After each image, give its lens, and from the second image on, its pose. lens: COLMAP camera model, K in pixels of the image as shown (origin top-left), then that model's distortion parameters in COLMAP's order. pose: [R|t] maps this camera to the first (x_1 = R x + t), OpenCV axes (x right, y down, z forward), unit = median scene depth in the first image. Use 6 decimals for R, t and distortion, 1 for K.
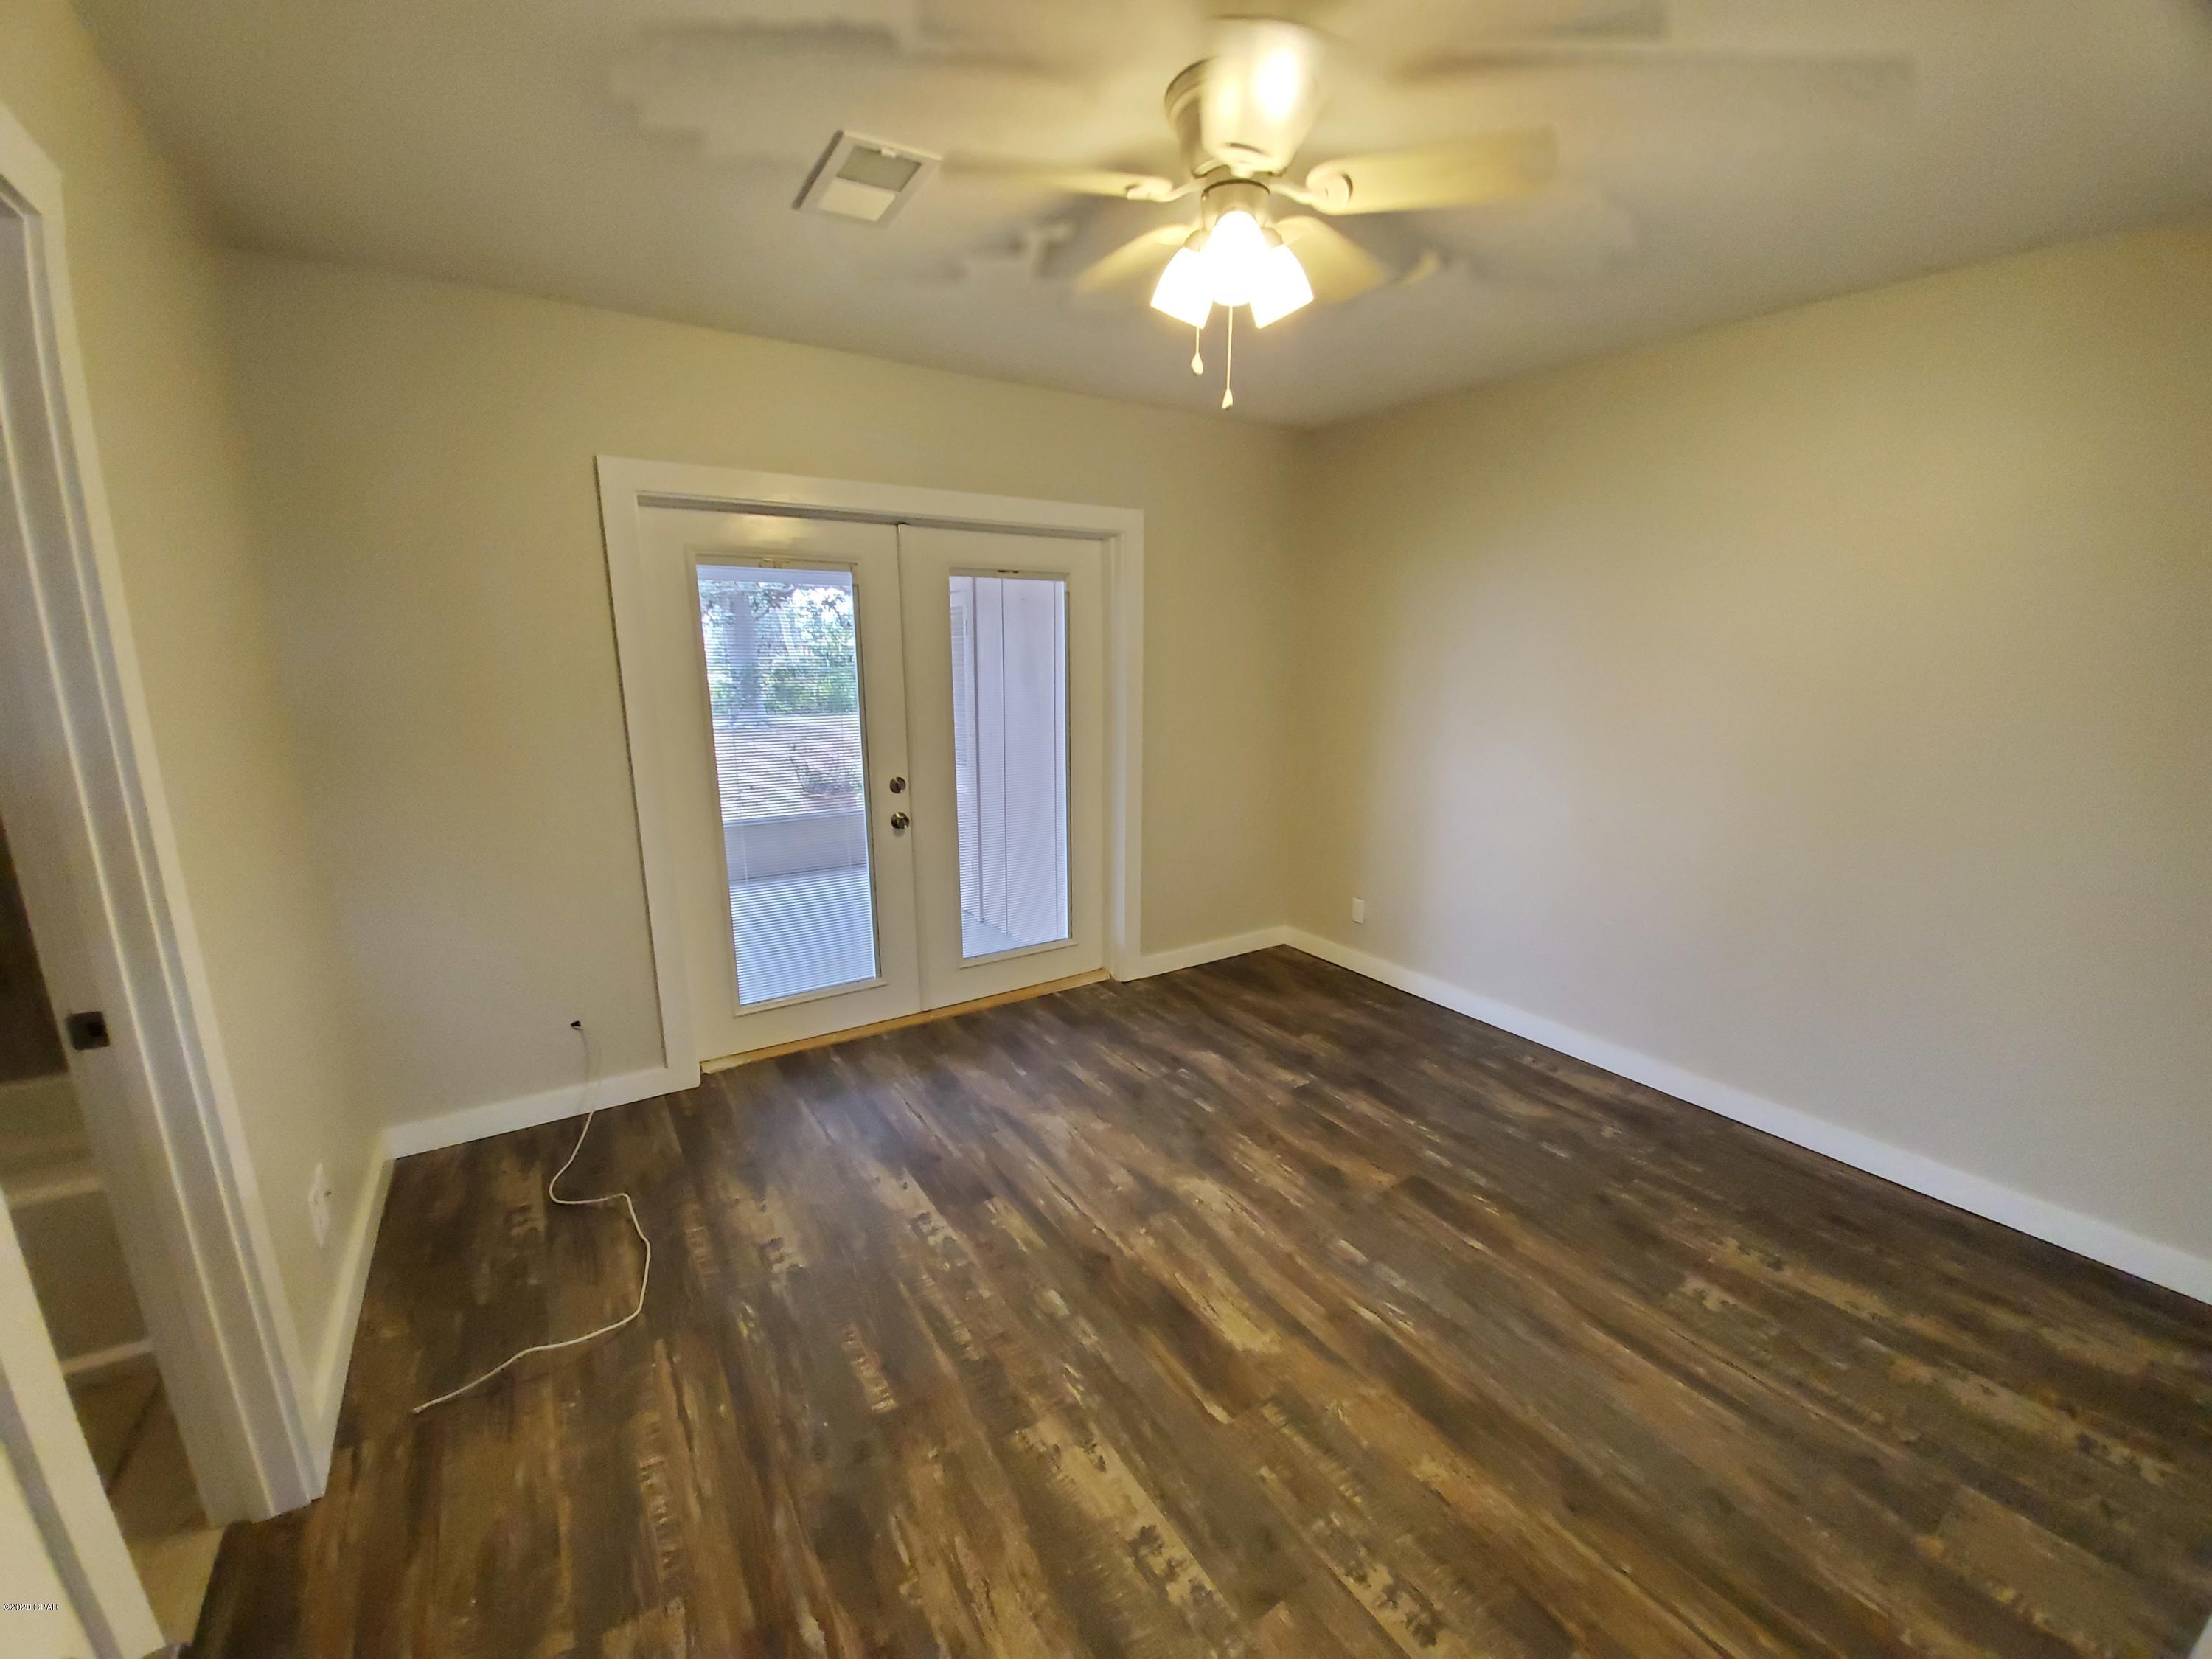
lens RADIAL K [[878.5, 0, 1109.3], [0, 878.5, 843.4], [0, 0, 1]] dist [0.013132, -0.017238]
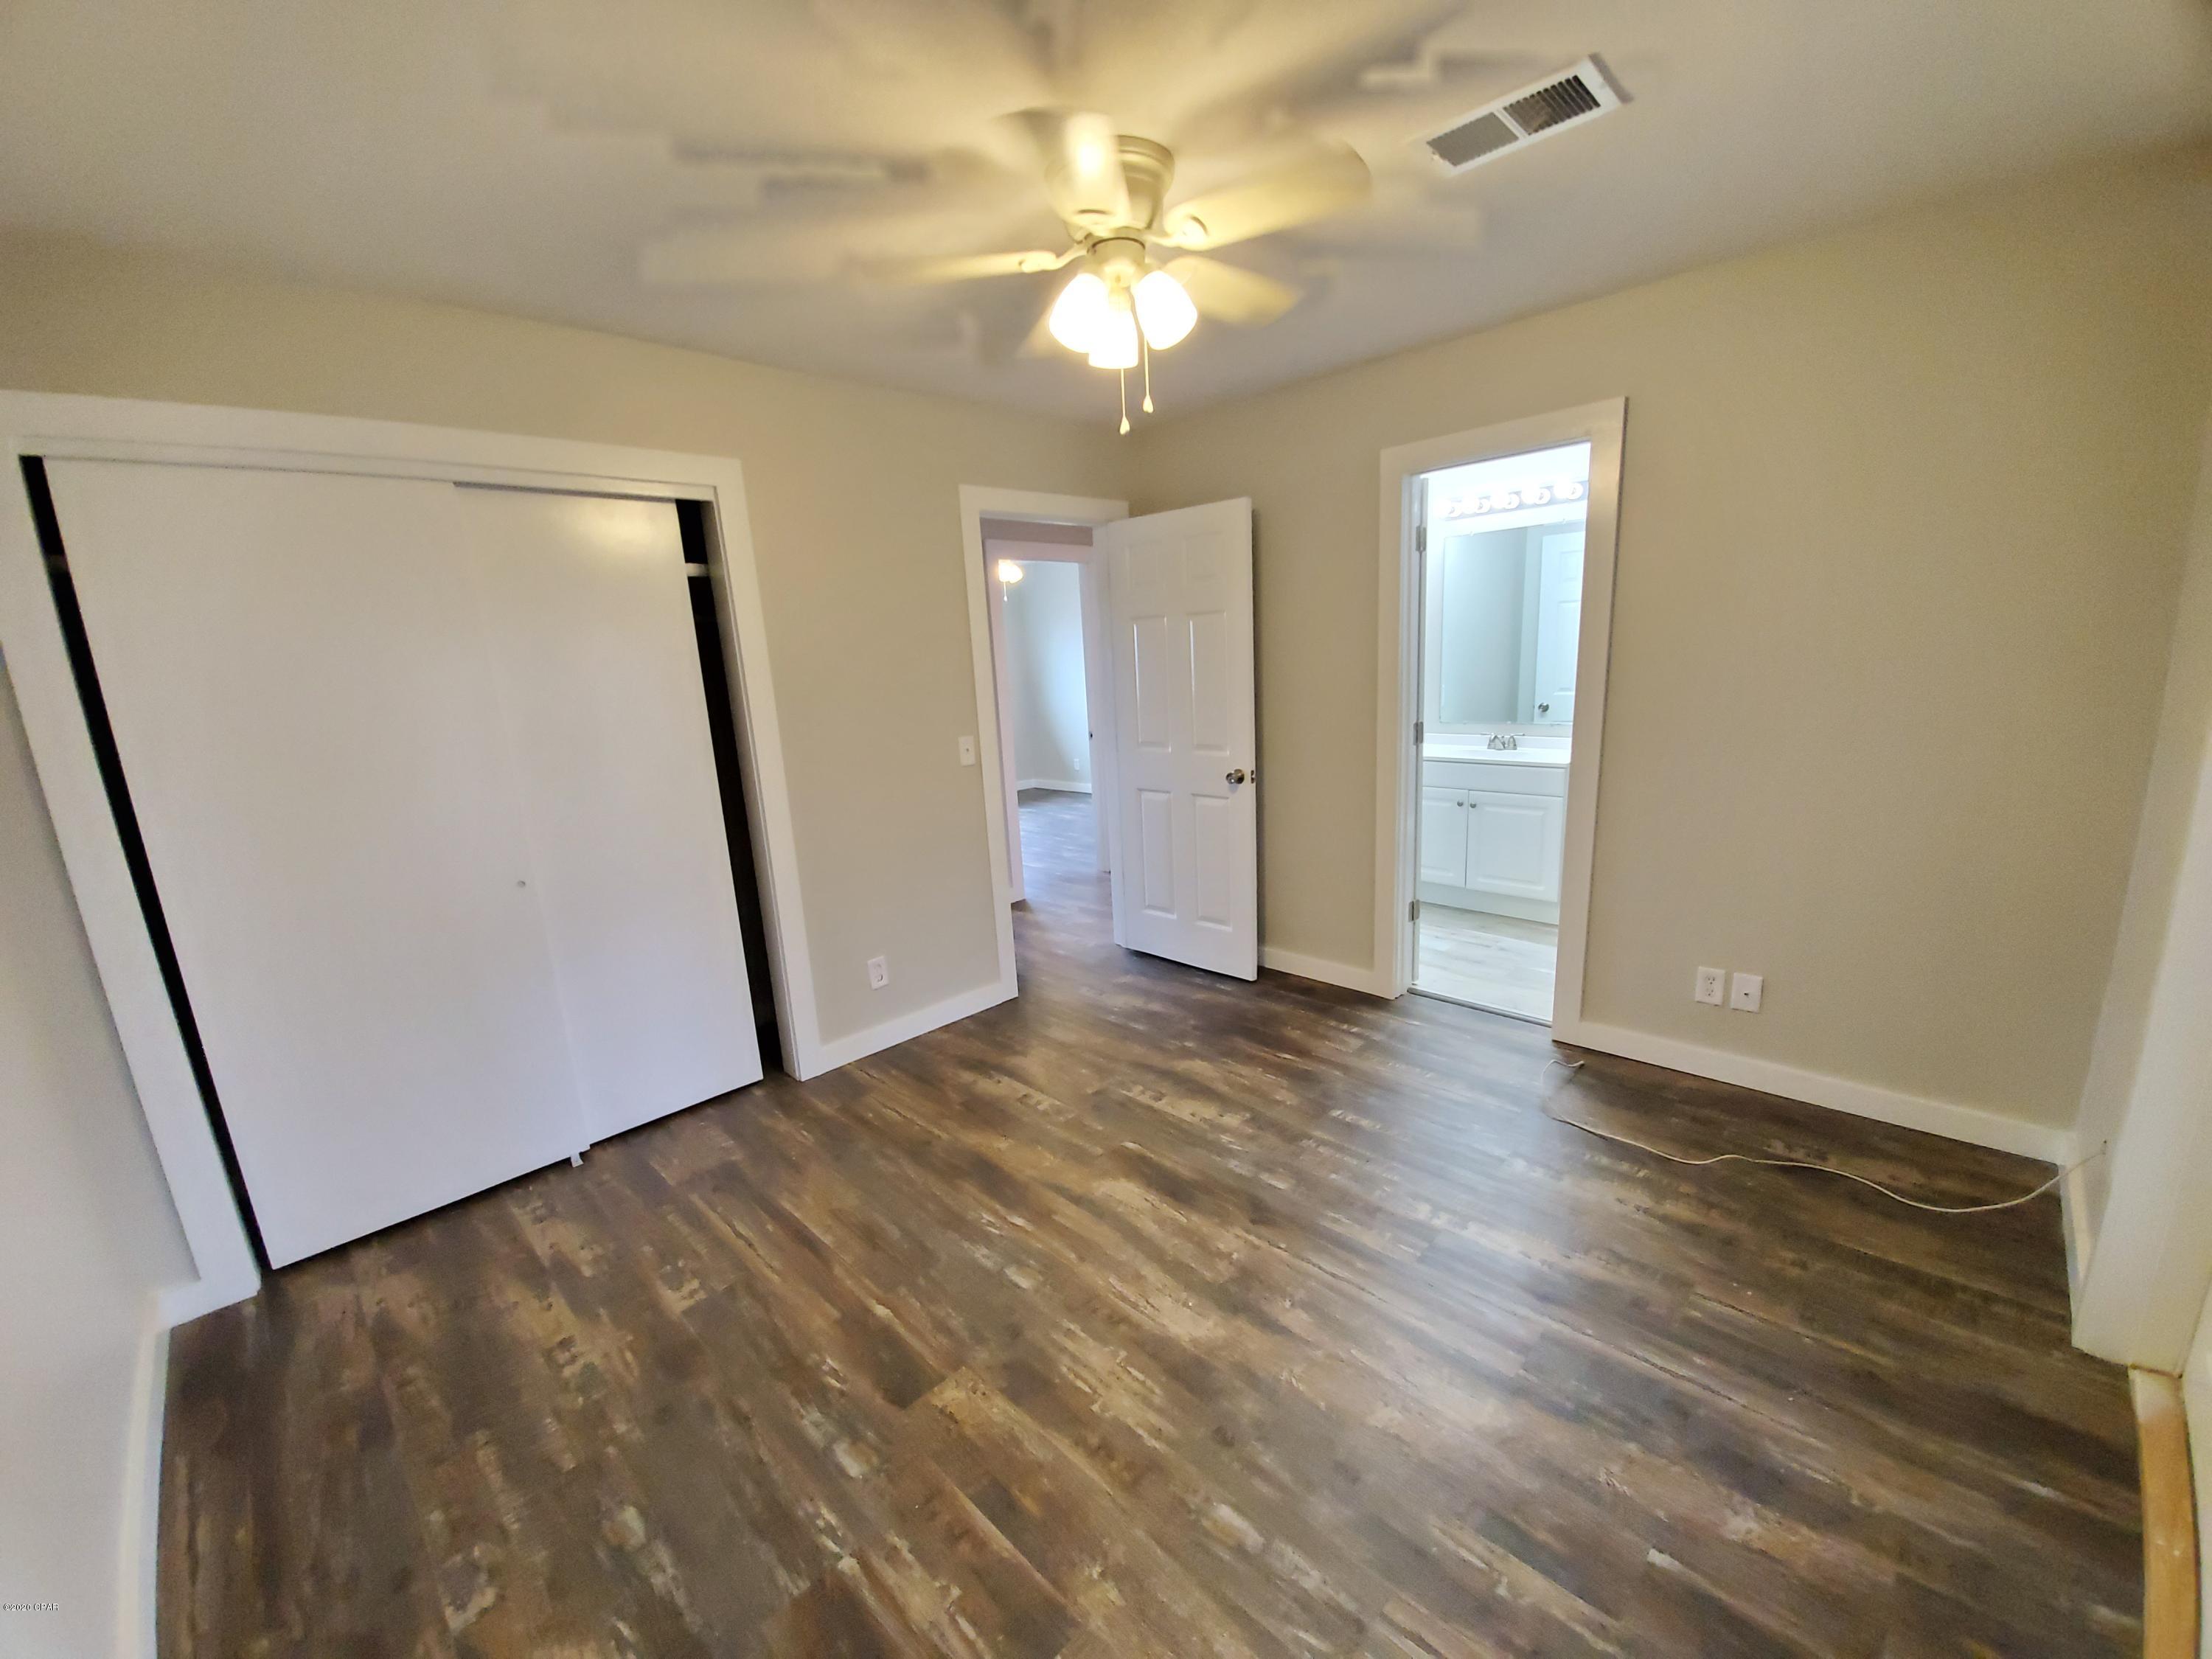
lens RADIAL K [[878.5, 0, 1109.3], [0, 878.5, 843.4], [0, 0, 1]] dist [0.013132, -0.017238]
pose [[-0.976920, 0.094227, -0.191701, 0.332341], [0.006531, 0.910203, 0.414111, -0.379443], [0.213507, 0.403301, -0.889811, 1.757350]]
